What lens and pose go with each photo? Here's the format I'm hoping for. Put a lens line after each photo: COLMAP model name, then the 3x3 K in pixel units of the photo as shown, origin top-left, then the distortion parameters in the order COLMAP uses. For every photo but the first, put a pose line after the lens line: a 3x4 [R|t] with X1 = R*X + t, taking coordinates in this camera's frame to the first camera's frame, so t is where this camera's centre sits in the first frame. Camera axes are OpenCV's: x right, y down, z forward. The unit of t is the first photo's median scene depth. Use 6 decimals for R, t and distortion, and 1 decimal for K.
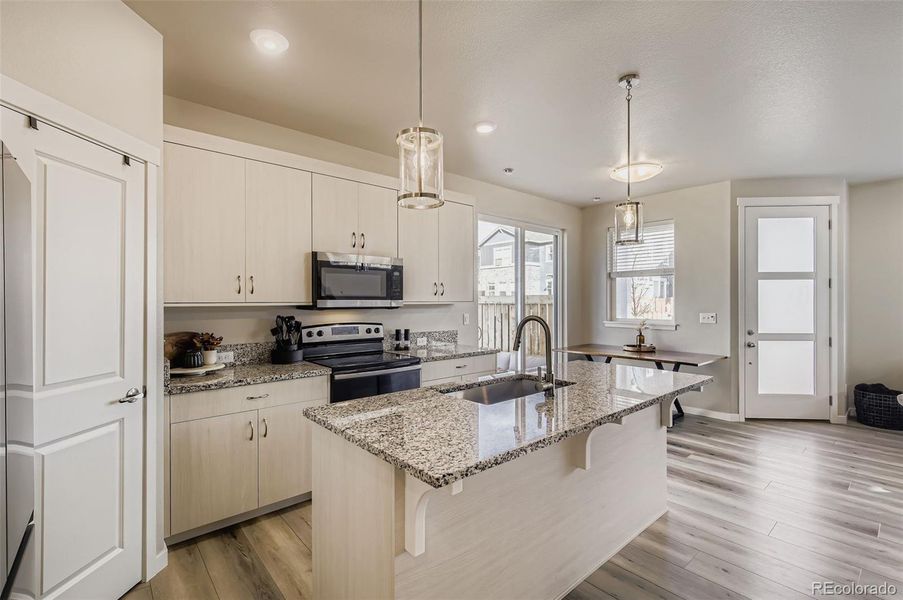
lens RADIAL K [[406.5, 0, 450.4], [0, 406.5, 301.2], [0, 0, 1]] dist [0.001138, -0.000944]
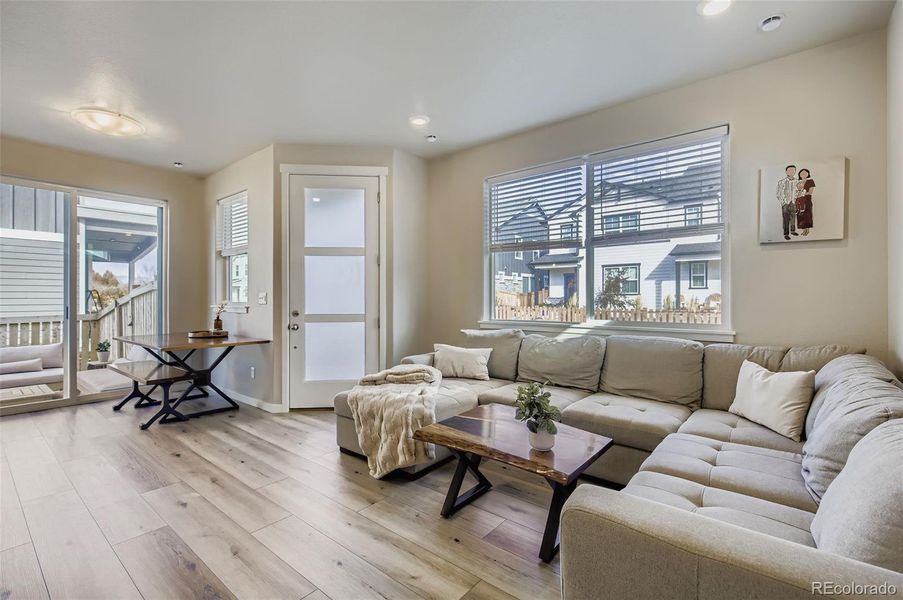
lens RADIAL K [[406.5, 0, 449.3], [0, 406.5, 297.6], [0, 0, 1]] dist [0.001138, -0.000944]
pose [[0.985222, -0.002043, 0.171270, 0.919390], [0.002713, 0.999990, -0.003678, 0.046015], [-0.171261, 0.004088, 0.985217, 0.049387]]
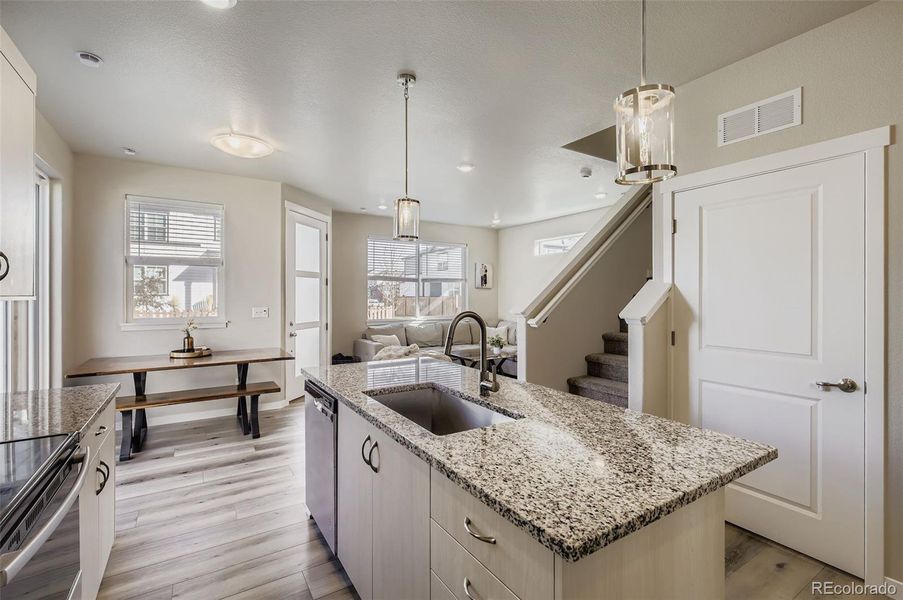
lens RADIAL K [[406.5, 0, 451.4], [0, 406.5, 294.4], [0, 0, 1]] dist [0.001138, -0.000944]
pose [[0.150329, 0.002857, 0.988632, -0.301802], [-0.000145, 0.999996, -0.002868, -0.000416], [-0.988636, 0.000288, 0.150329, 0.397632]]
